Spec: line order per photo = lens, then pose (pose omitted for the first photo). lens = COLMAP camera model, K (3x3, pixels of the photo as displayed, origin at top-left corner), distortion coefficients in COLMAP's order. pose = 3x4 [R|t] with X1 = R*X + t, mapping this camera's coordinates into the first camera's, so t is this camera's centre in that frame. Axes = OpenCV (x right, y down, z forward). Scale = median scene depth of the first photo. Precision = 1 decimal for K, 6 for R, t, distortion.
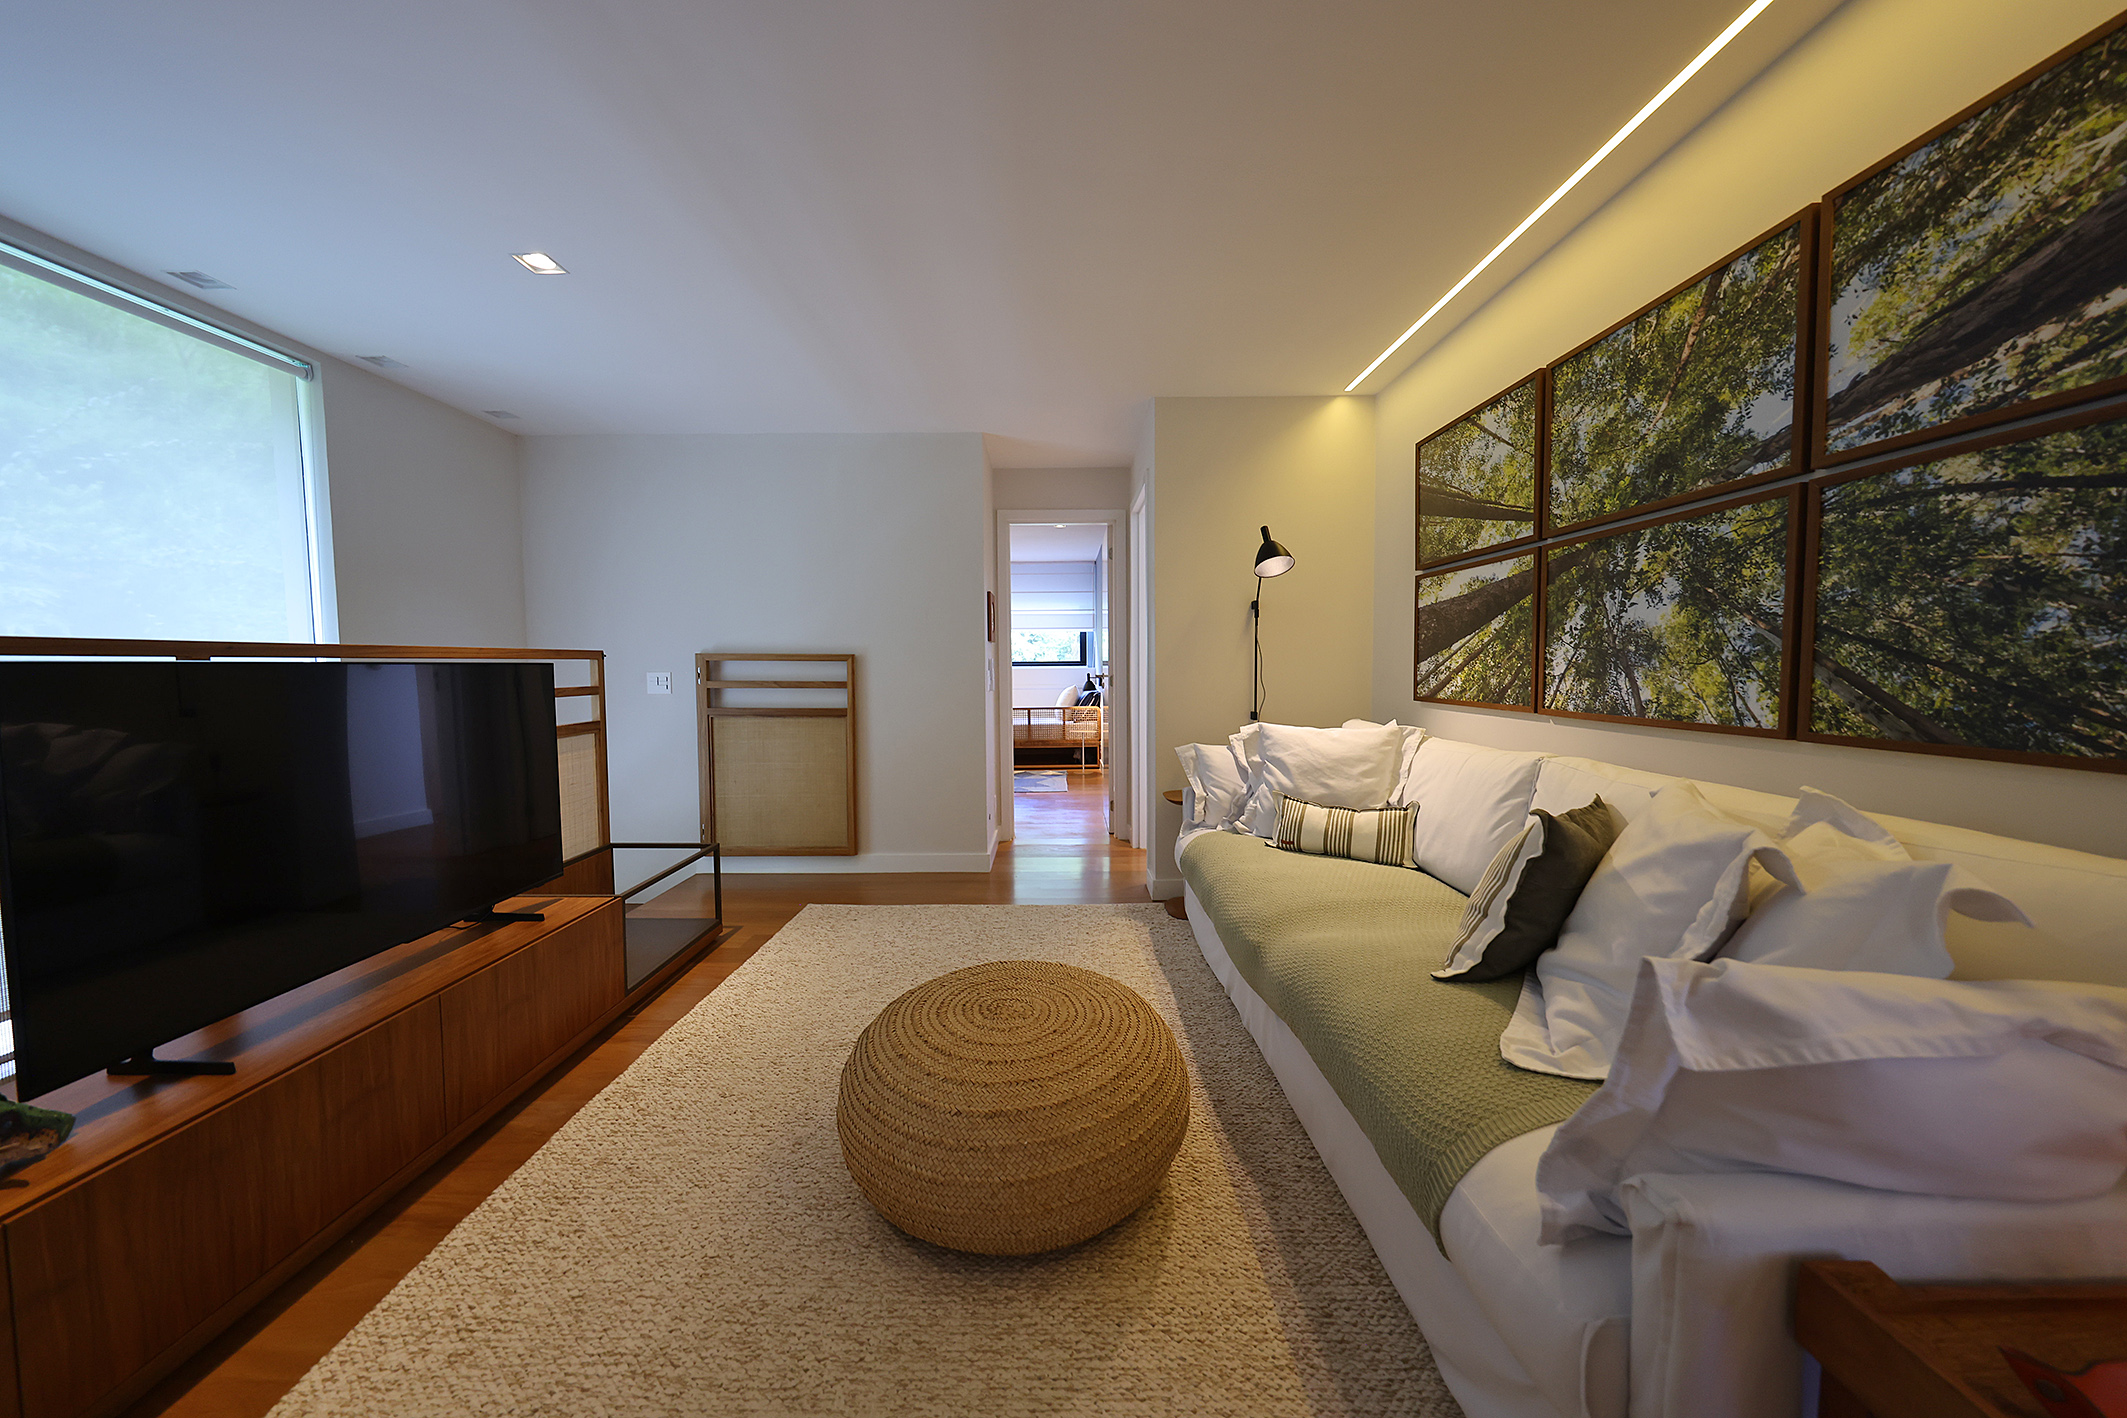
lens RADIAL K [[741.0, 0, 1060.1], [0, 741.0, 707.6], [0, 0, 1]] dist [-0.000223, 0.000014]
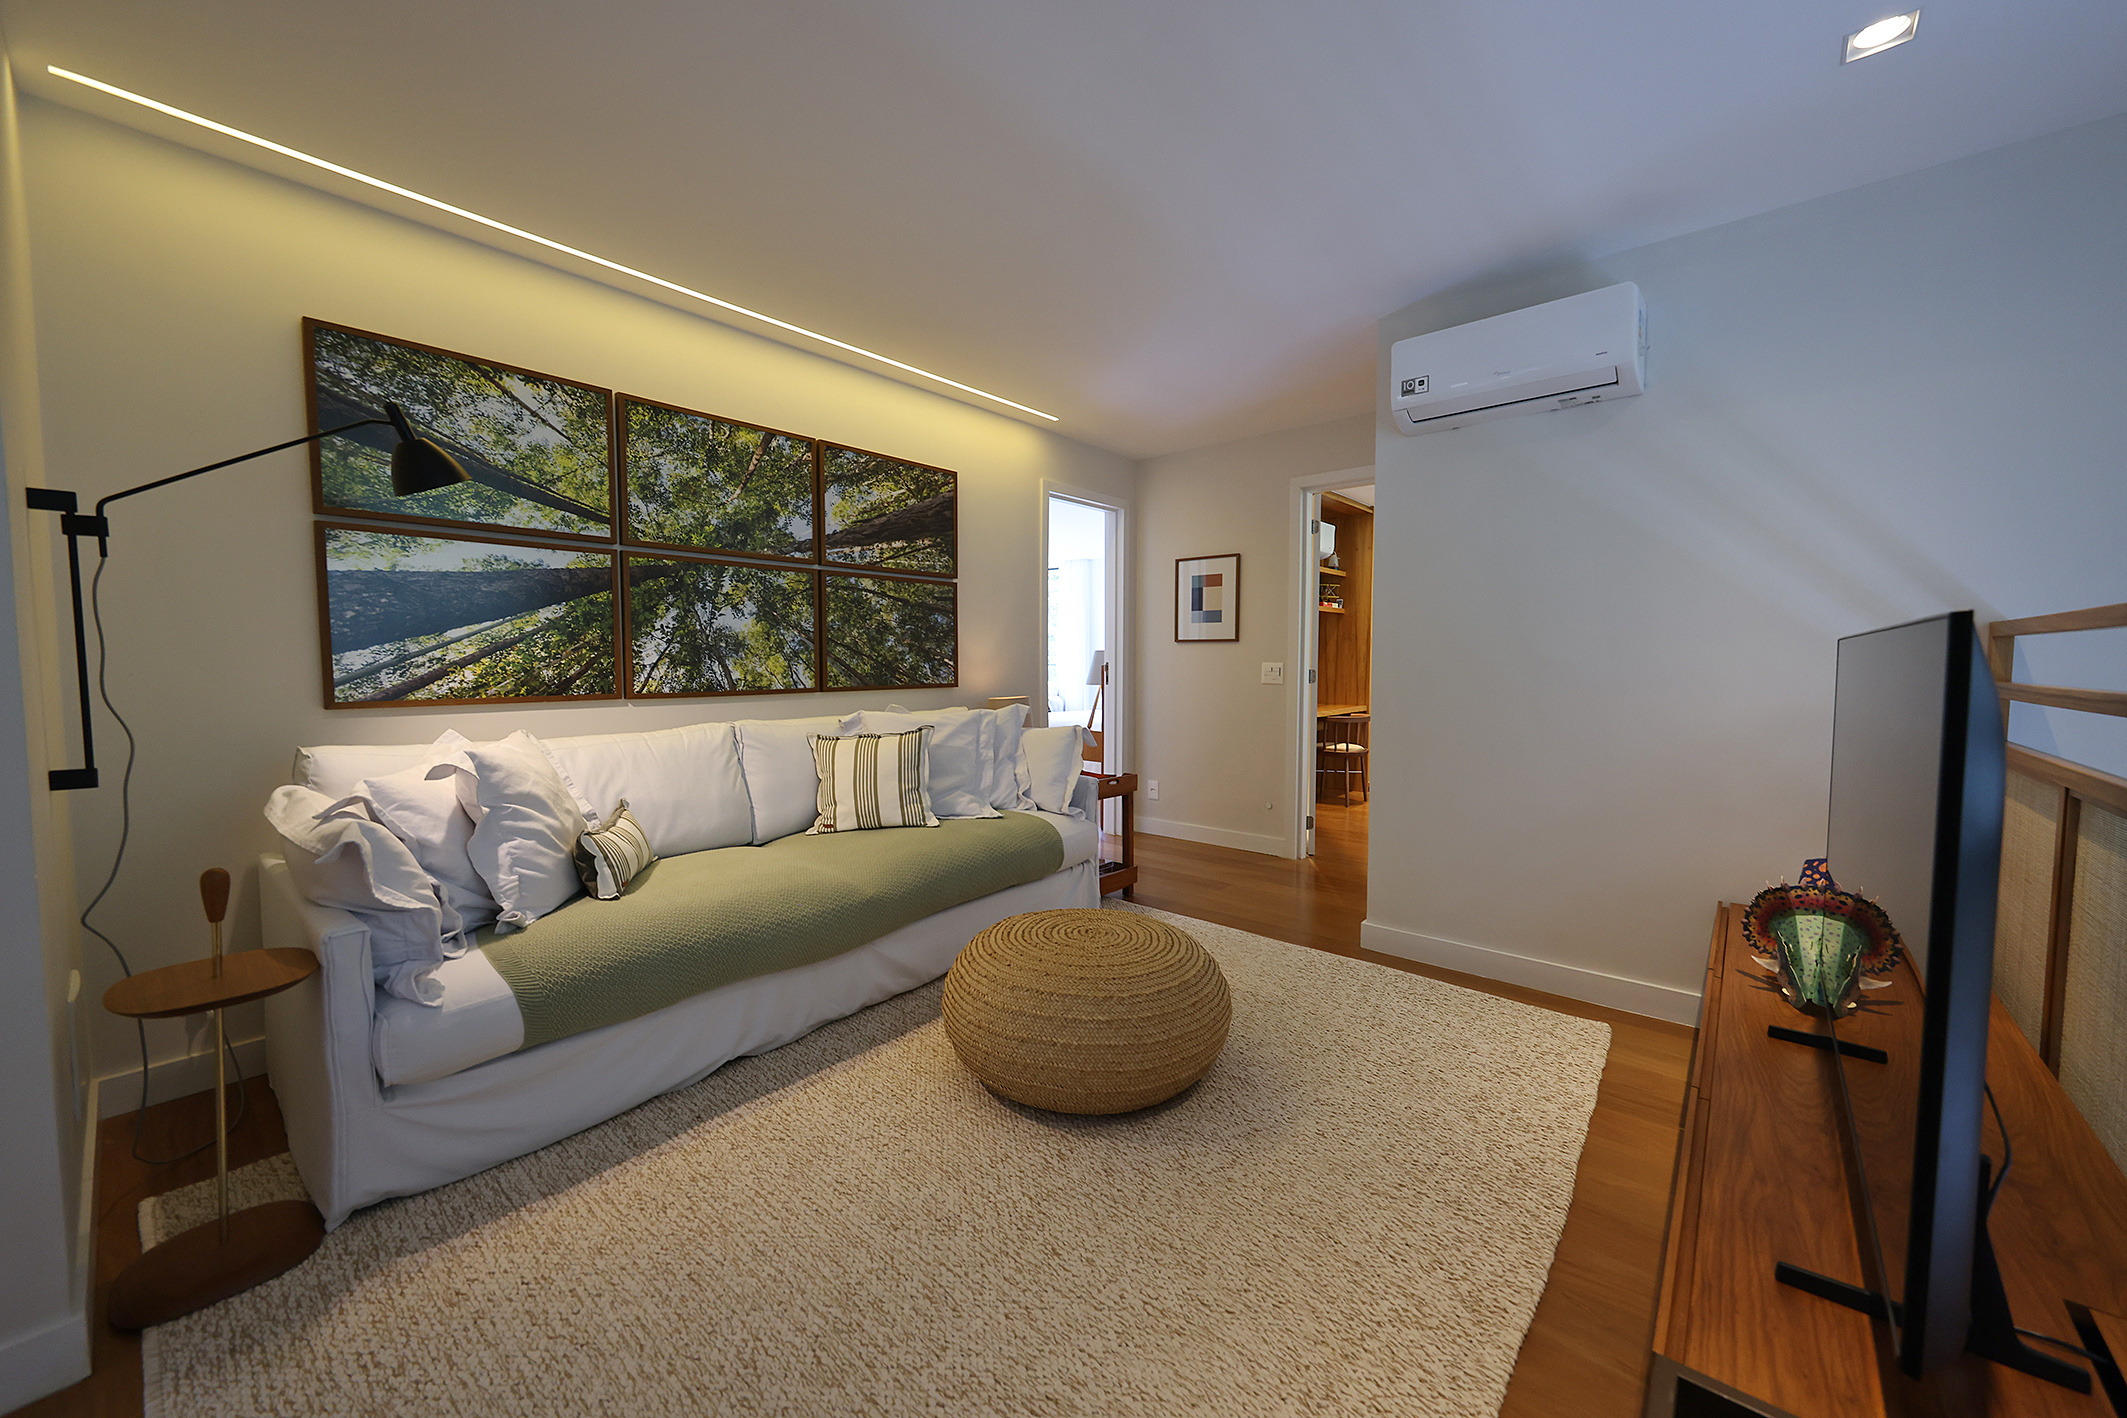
lens RADIAL K [[800.9, 0, 1061.3], [0, 800.9, 705.0], [0, 0, 1]] dist [-0.000366, 0.000109]
pose [[-0.765078, -0.027457, 0.643352, -0.842398], [0.045303, 0.994320, 0.096310, -0.091277], [-0.642342, 0.102831, -0.759488, 1.952073]]
